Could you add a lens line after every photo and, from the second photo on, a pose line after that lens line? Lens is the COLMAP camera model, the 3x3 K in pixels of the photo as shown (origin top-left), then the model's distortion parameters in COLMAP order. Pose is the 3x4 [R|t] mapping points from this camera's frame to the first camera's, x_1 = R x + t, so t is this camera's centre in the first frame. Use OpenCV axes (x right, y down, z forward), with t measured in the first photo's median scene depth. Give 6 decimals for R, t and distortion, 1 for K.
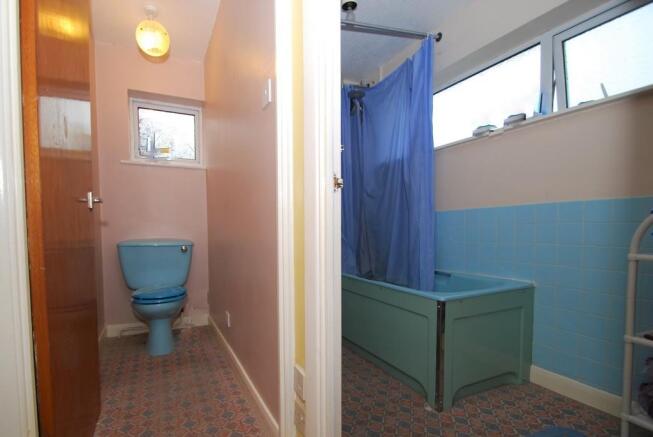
lens RADIAL K [[275.4, 0, 326.5], [0, 275.4, 218.5], [0, 0, 1]] dist [0.000486, -0.011924]
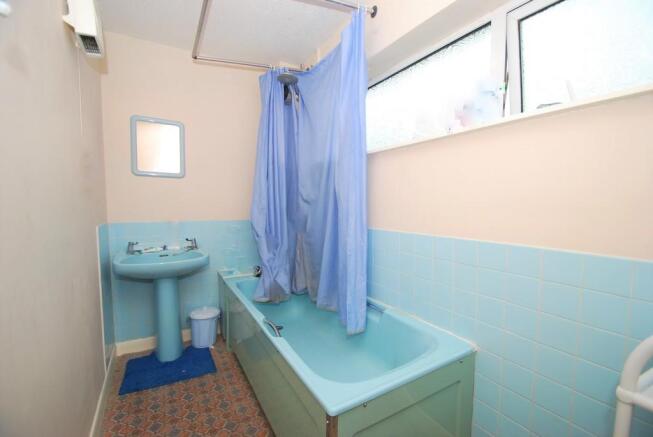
lens RADIAL K [[278.0, 0, 326.5], [0, 278.0, 218.5], [0, 0, 1]] dist [-0.011933, -0.000163]
pose [[0.991040, -0.006551, 0.133407, 0.155425], [0.001185, 0.999188, 0.040263, -0.089431], [-0.133562, -0.039744, 0.990243, 0.191942]]
